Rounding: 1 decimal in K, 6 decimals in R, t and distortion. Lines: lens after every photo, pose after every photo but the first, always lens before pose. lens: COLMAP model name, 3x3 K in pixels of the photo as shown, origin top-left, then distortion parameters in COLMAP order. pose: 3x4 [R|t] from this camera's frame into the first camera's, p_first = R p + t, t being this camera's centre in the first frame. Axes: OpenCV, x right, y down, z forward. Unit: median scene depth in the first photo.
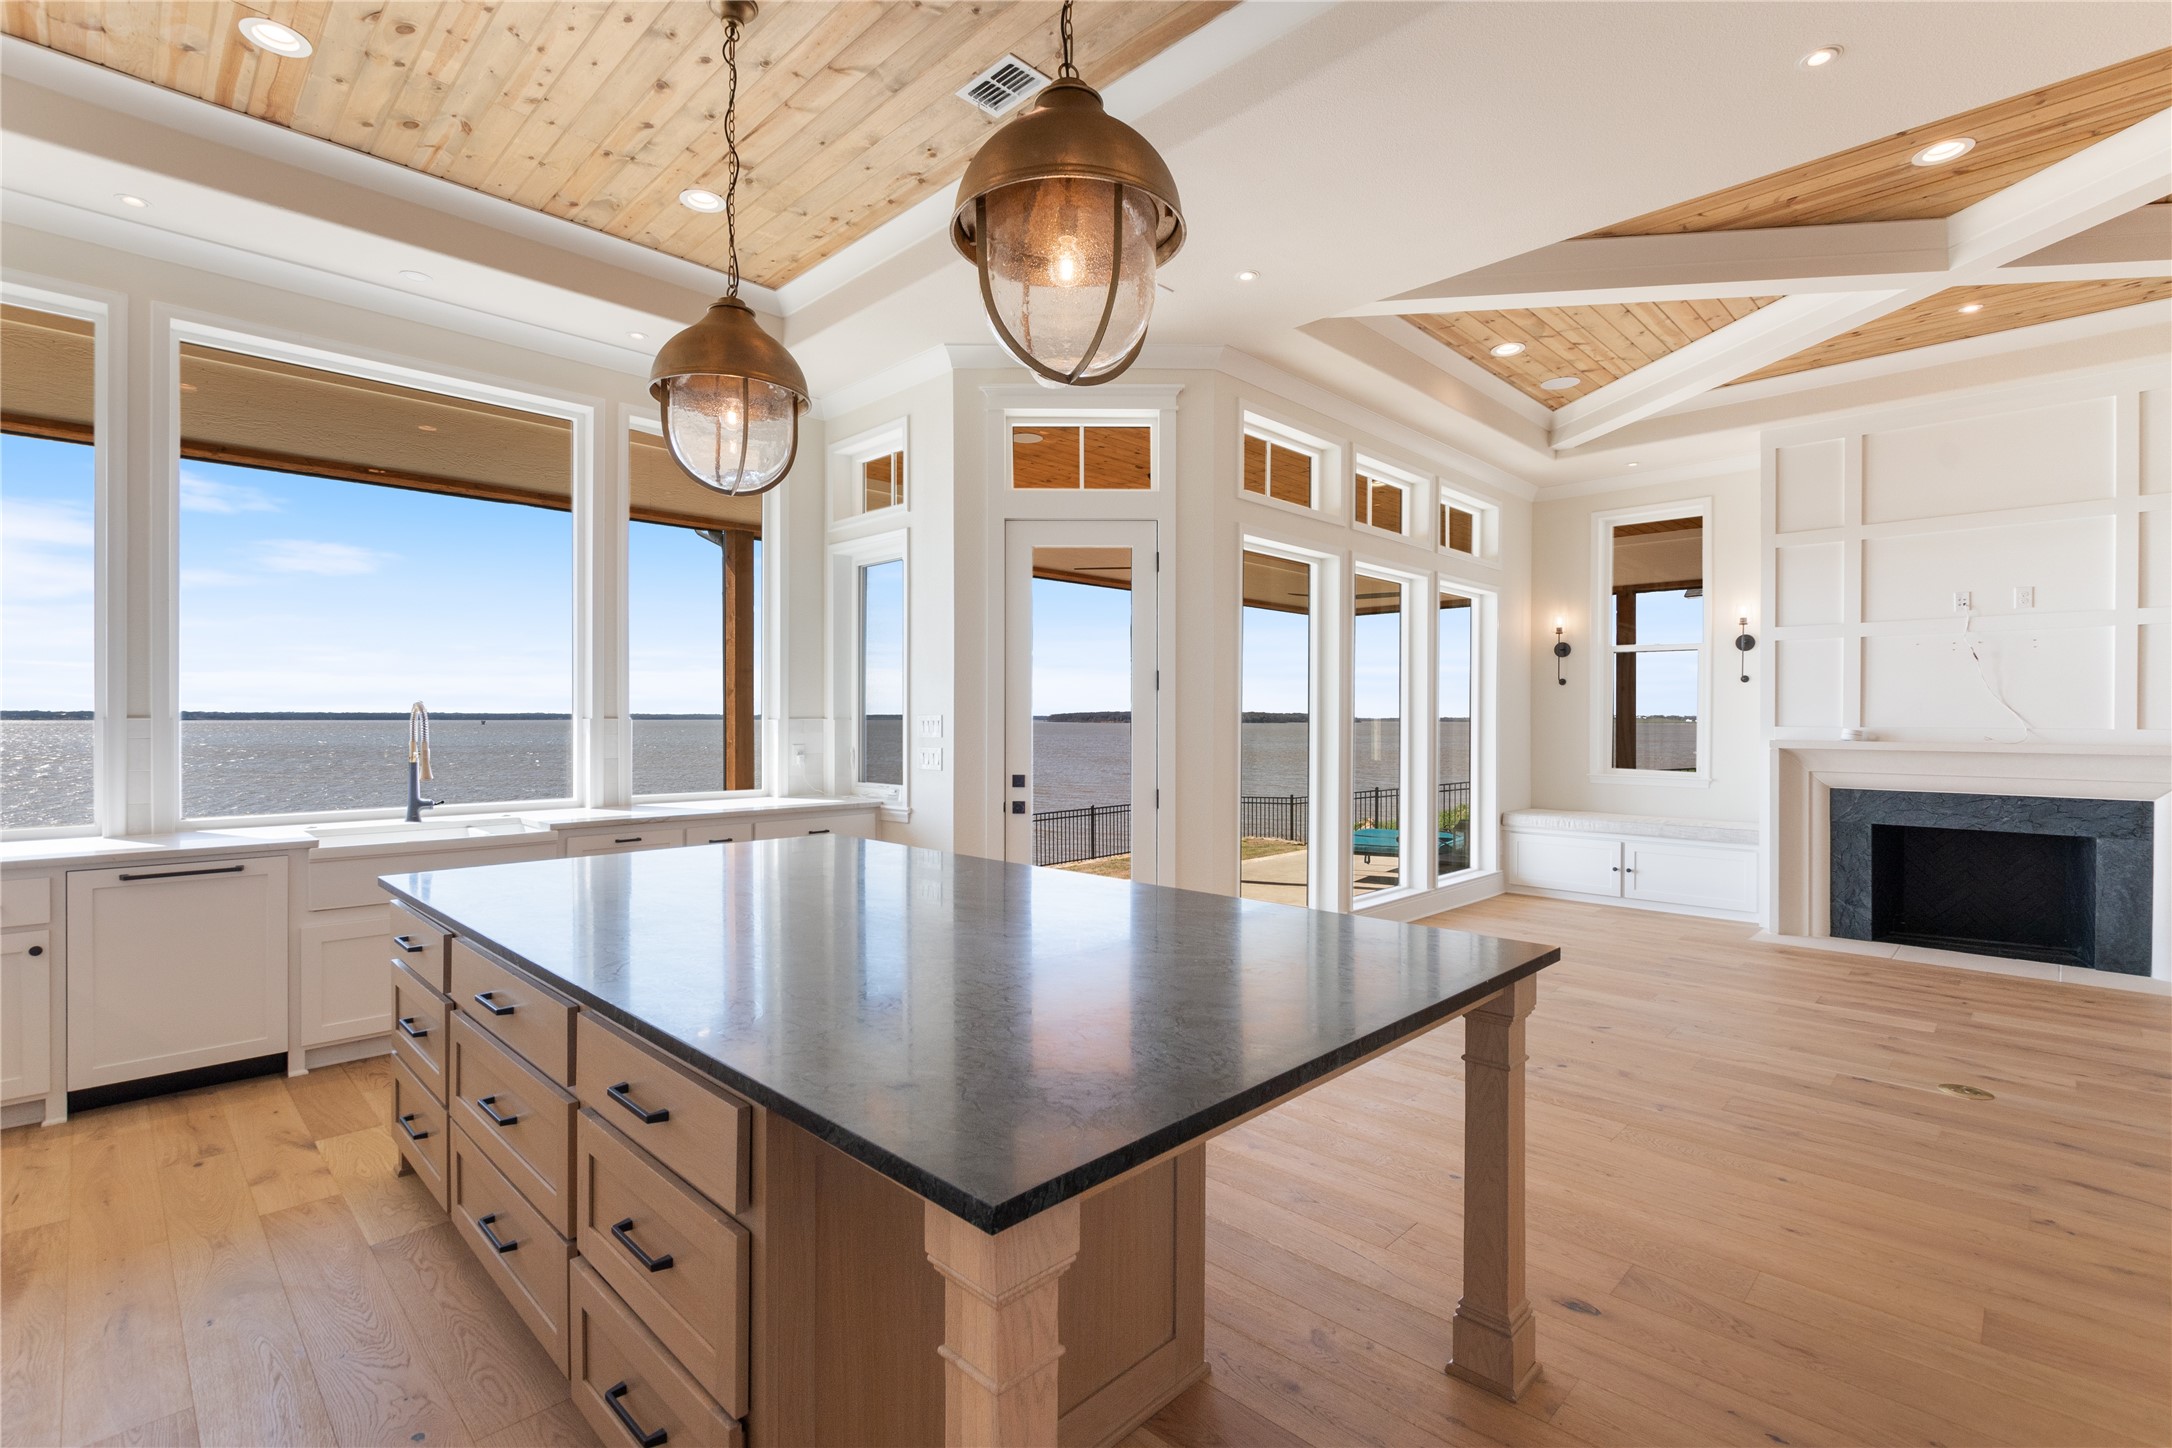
lens RADIAL K [[985.7, 0, 1083.3], [0, 985.7, 721.7], [0, 0, 1]] dist [-0.001232, -0.000946]
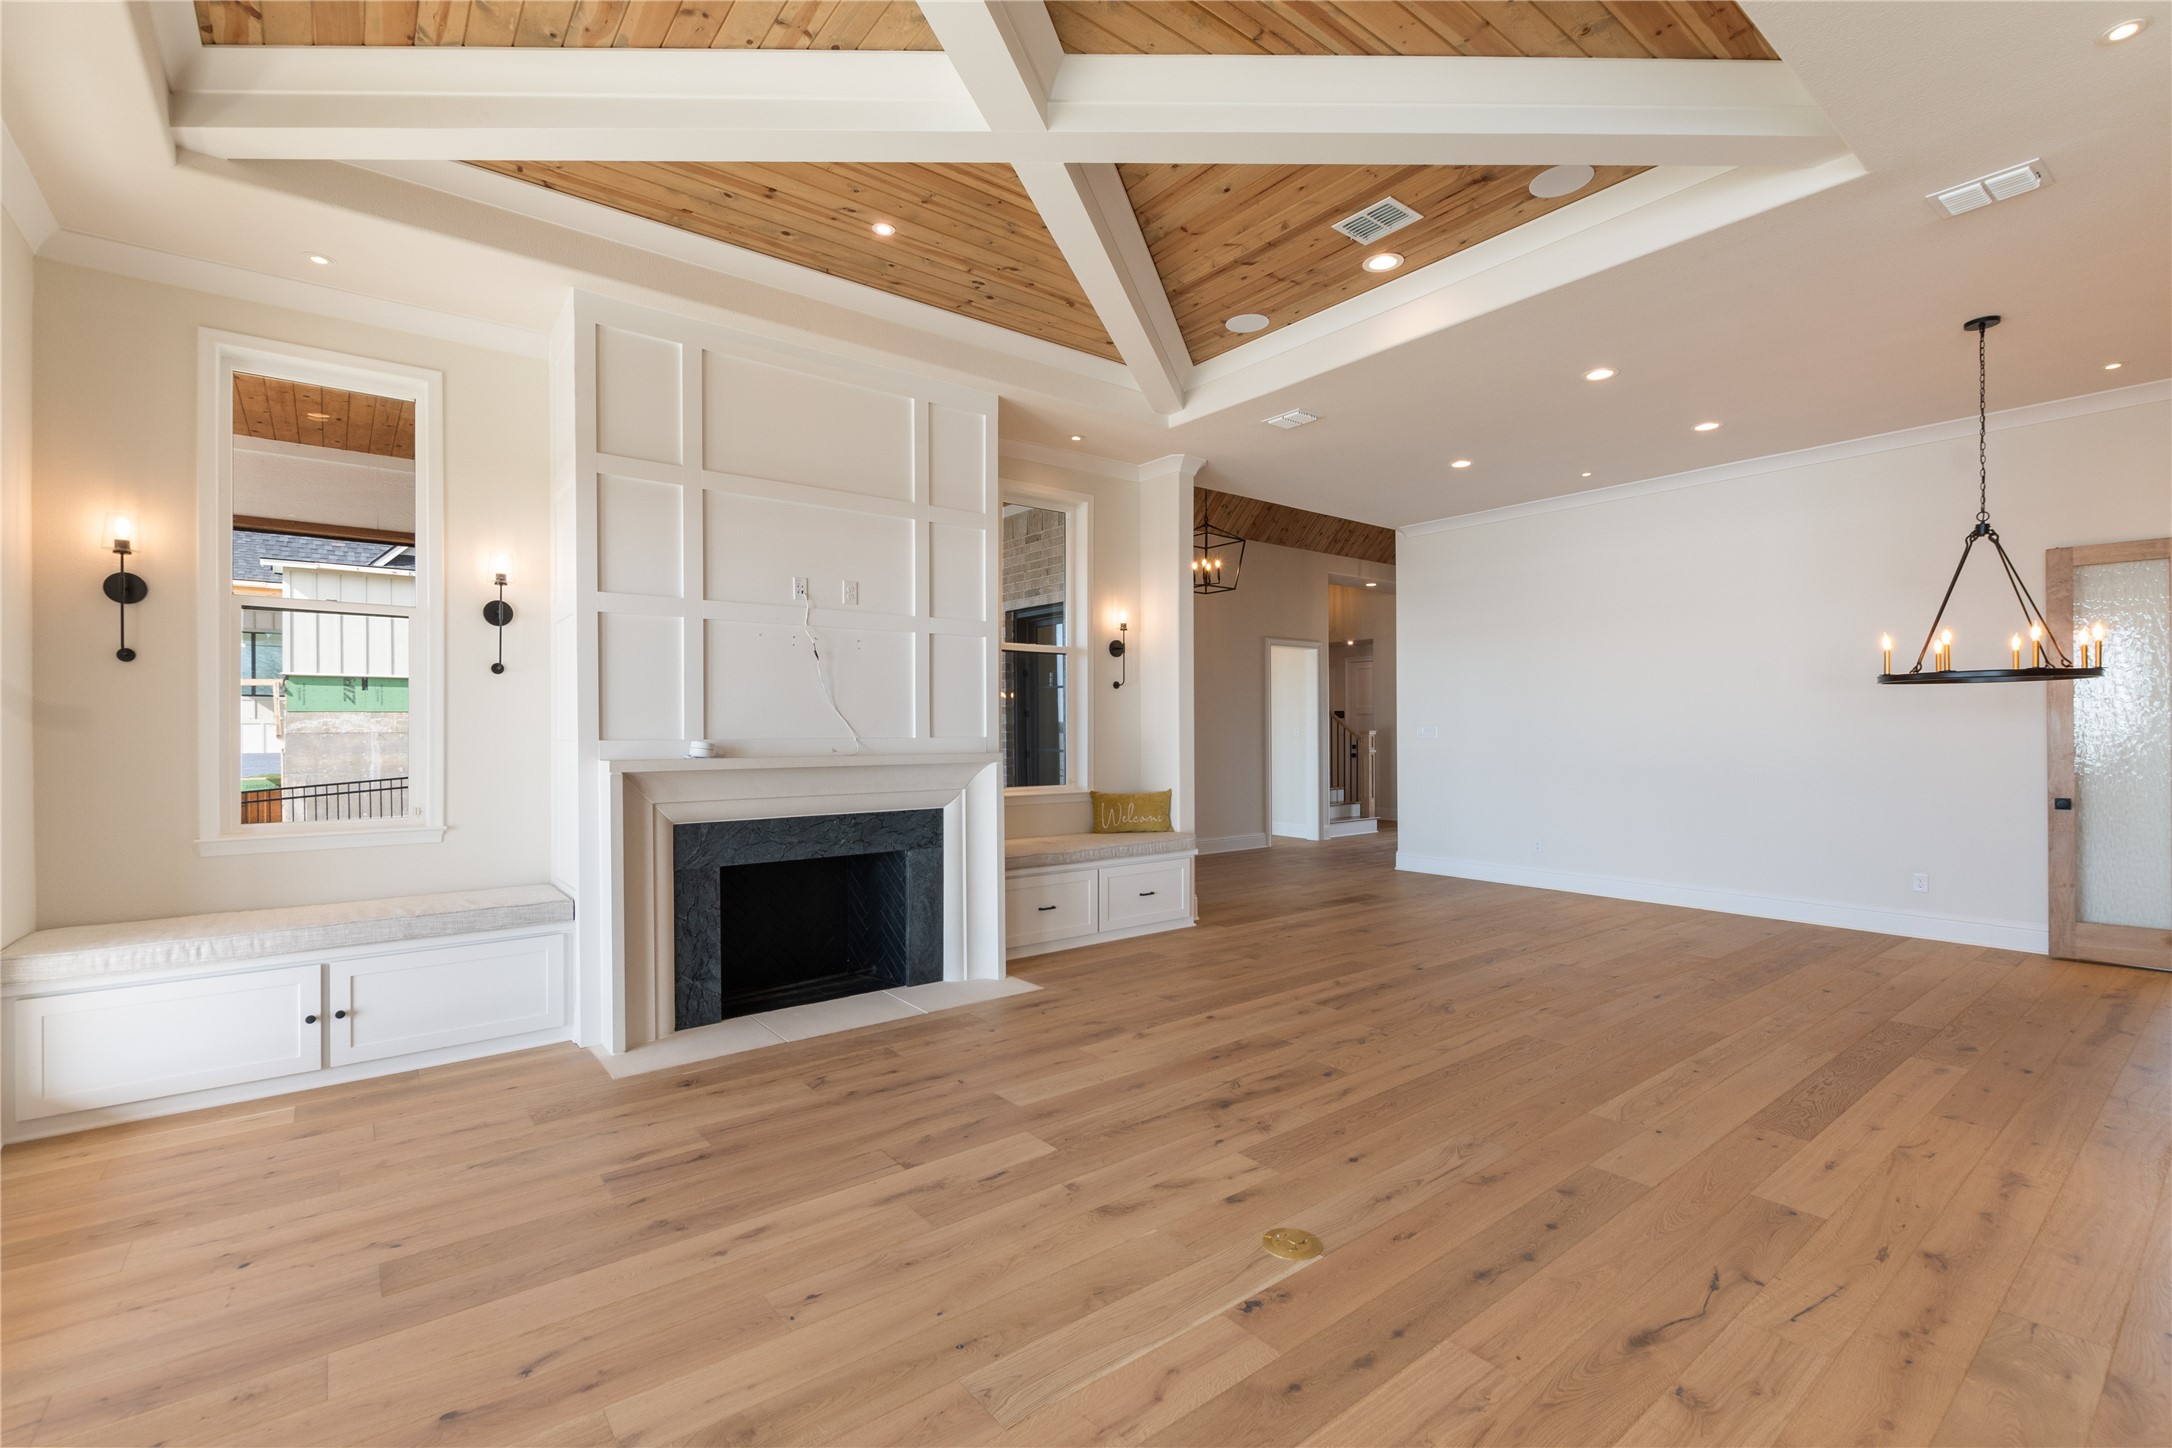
lens RADIAL K [[947.3, 0, 1076.9], [0, 947.3, 730.2], [0, 0, 1]] dist [0.001950, -0.000609]
pose [[0.131410, -0.004403, 0.991318, 0.114836], [0.008435, 0.999959, 0.003323, -0.001440], [-0.991292, 0.007925, 0.131442, 0.631771]]
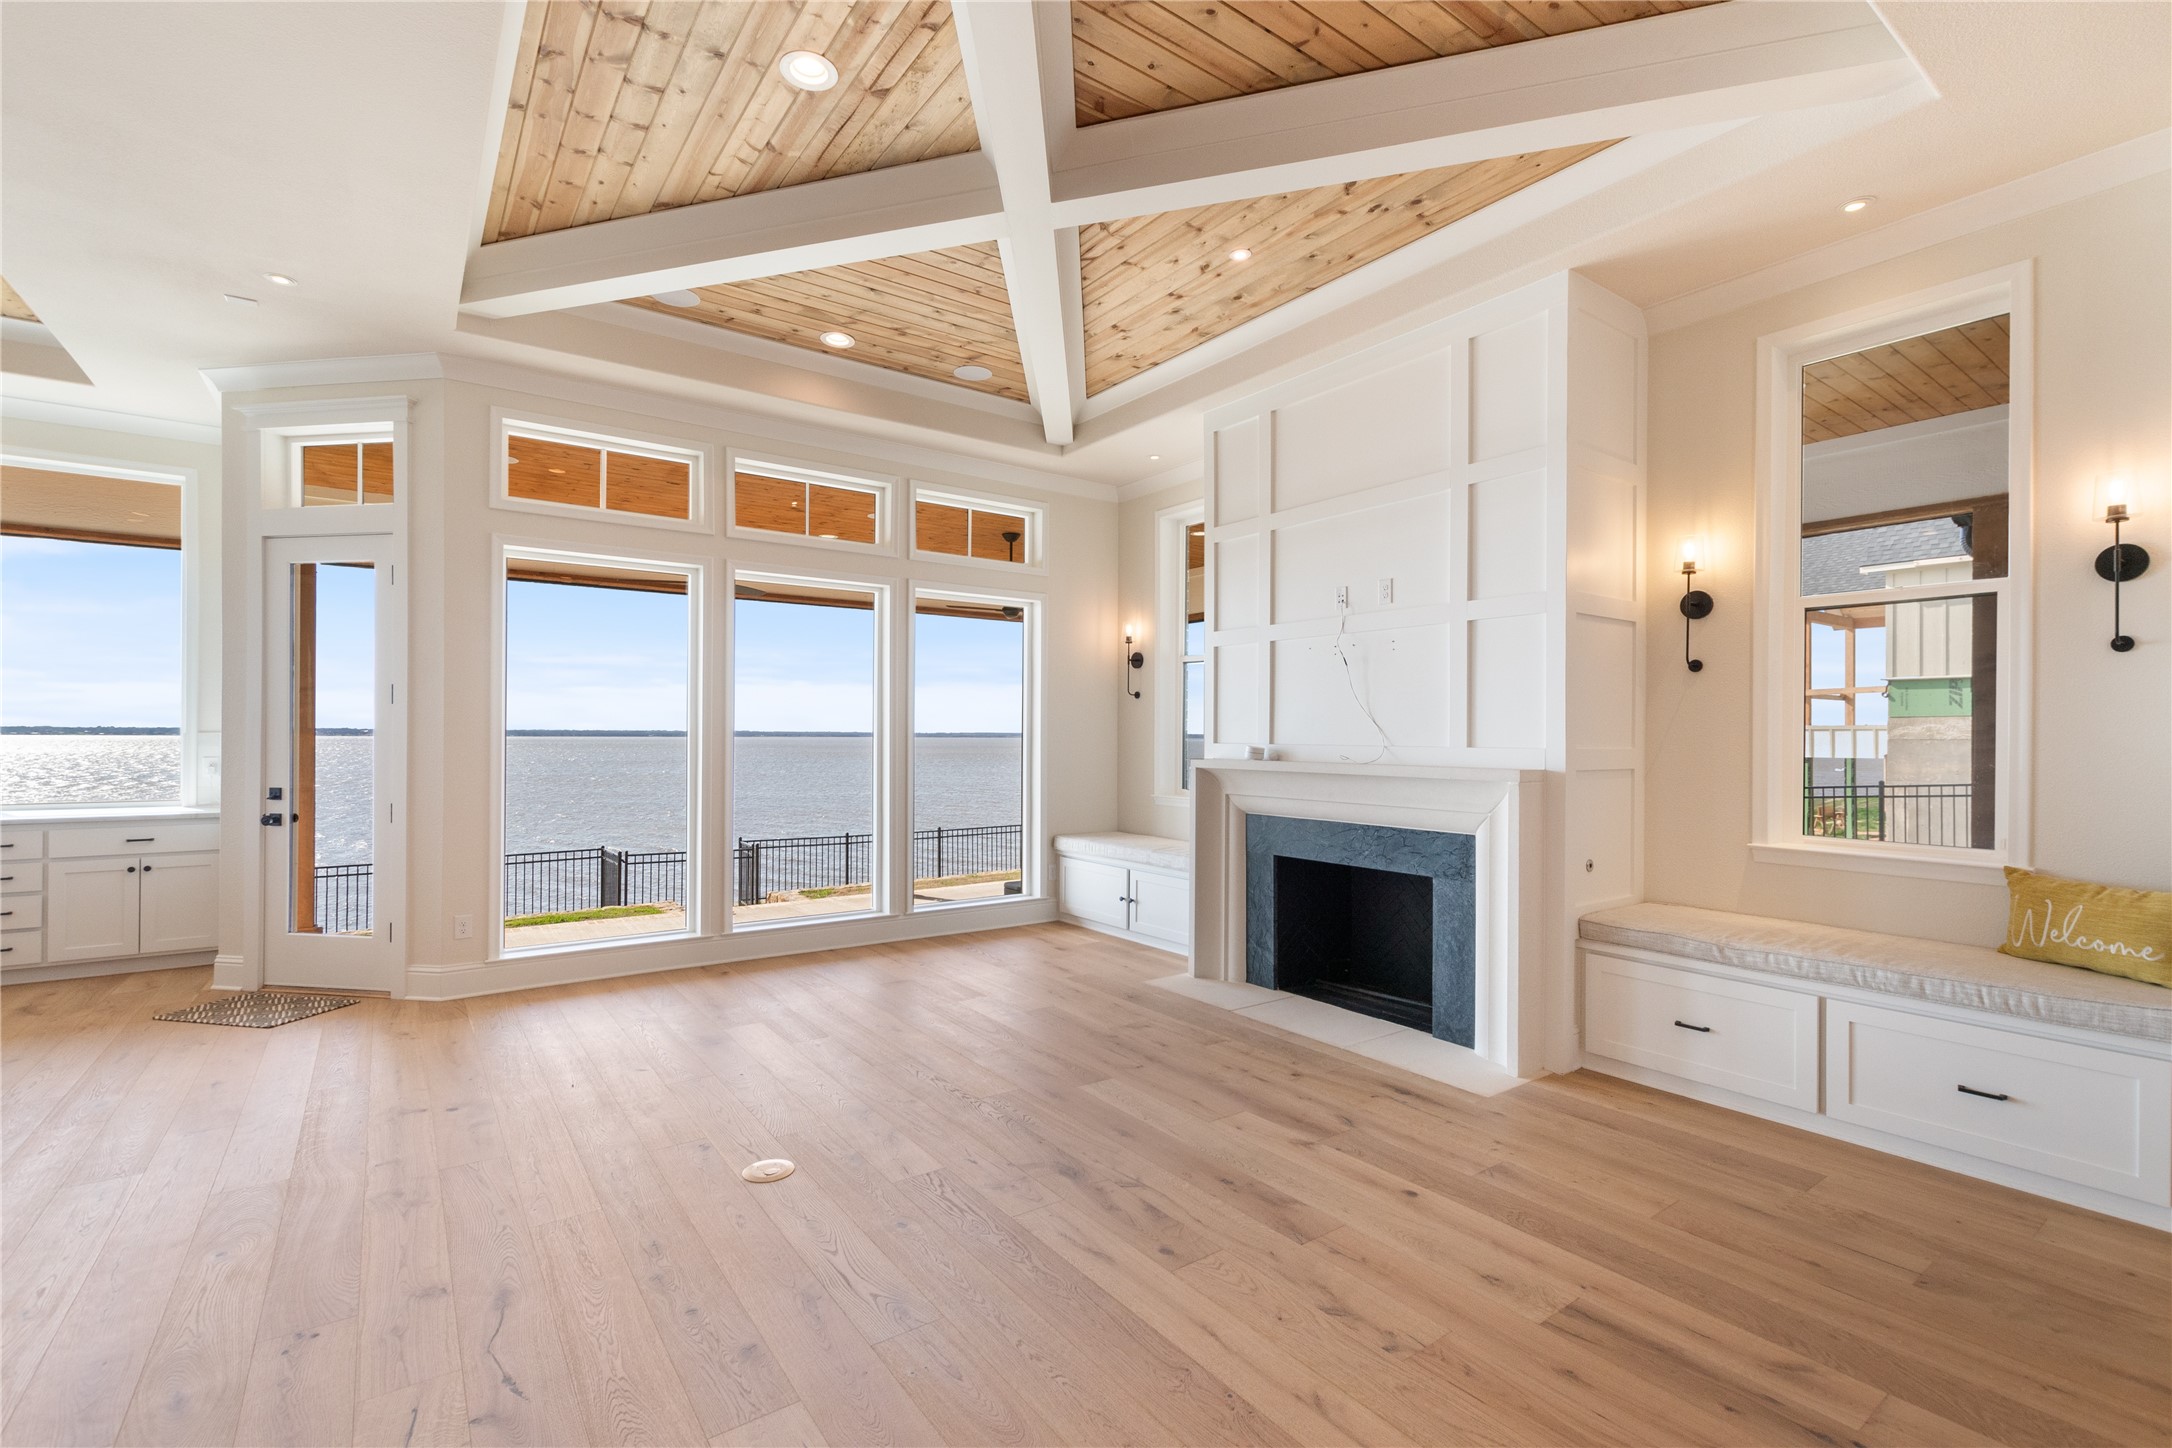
lens RADIAL K [[958.7, 0, 1083.8], [0, 958.7, 733.5], [0, 0, 1]] dist [0.002725, 0.000017]
pose [[0.986161, 0.001342, -0.165786, 0.775915], [-0.002236, 0.999984, -0.005203, 0.000860], [0.165776, 0.005502, 0.986148, 0.133485]]
